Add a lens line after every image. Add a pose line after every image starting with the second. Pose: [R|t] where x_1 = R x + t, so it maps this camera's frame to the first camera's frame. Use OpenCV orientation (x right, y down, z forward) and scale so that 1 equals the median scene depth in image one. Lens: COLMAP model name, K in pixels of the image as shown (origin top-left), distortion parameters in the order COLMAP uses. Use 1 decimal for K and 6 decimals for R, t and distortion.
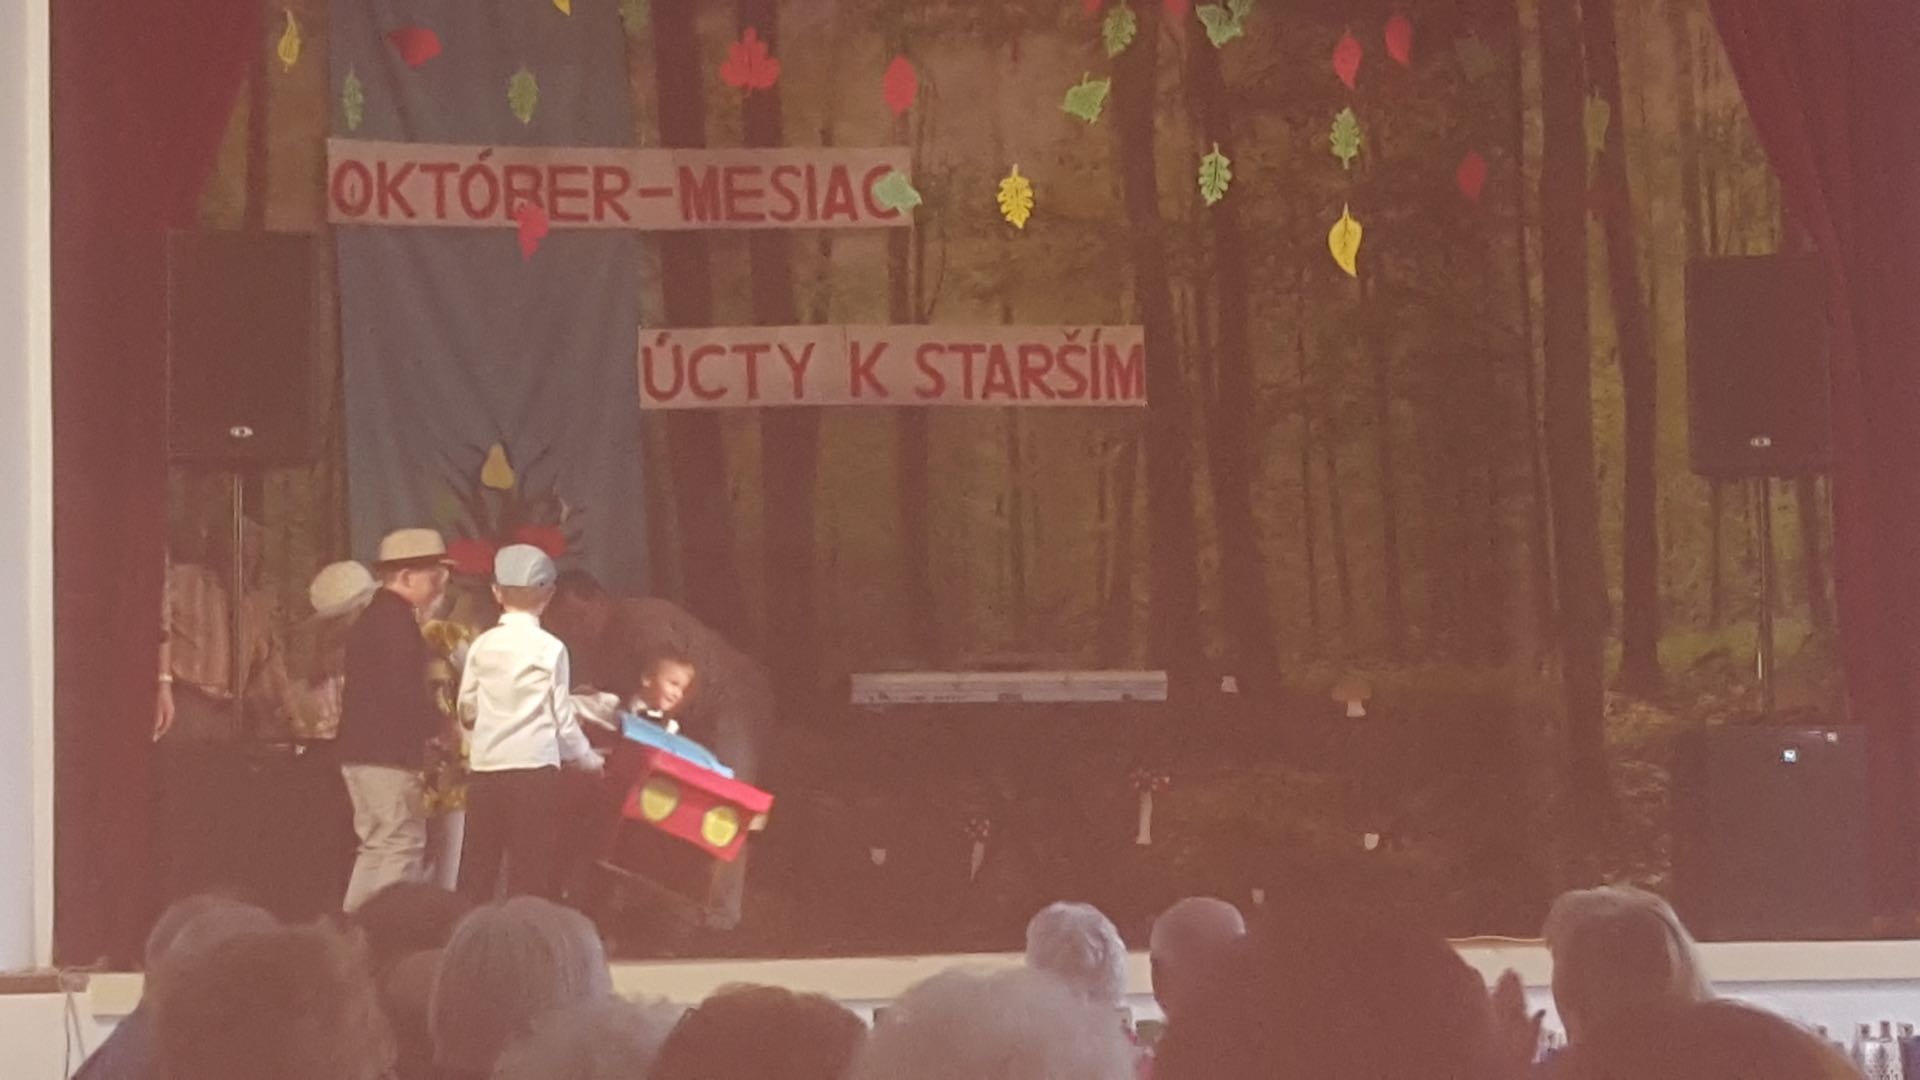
lens RADIAL K [[5061.8, 0, 936.0], [0, 5061.8, 589.9], [0, 0, 1]] dist [0.120190, 0.000000]
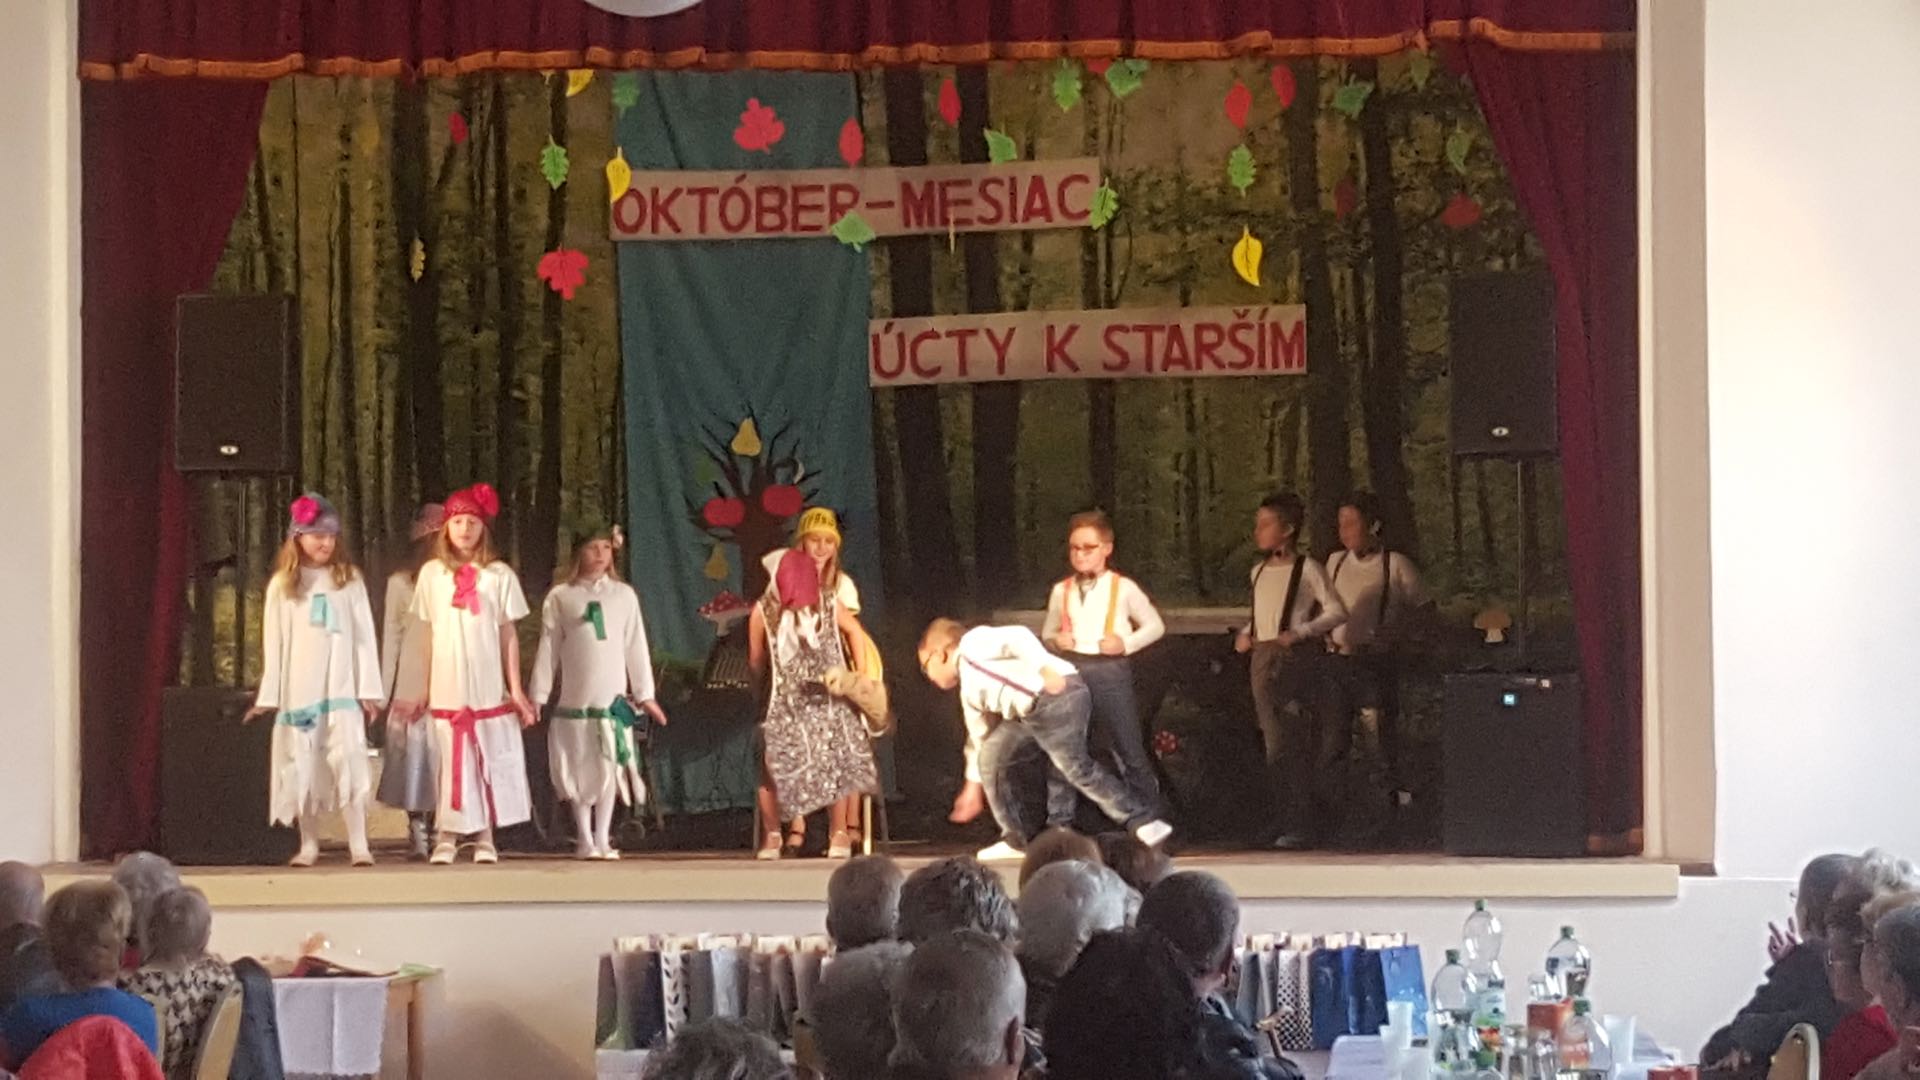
lens RADIAL K [[5061.8, 0, 947.5], [0, 5061.8, 552.6], [0, 0, 1]] dist [0.120190, 0.000000]
pose [[0.942621, -0.003947, -0.333841, 0.354629], [0.014748, 0.999446, 0.029825, -0.031574], [0.333538, -0.033037, 0.942157, -0.121263]]
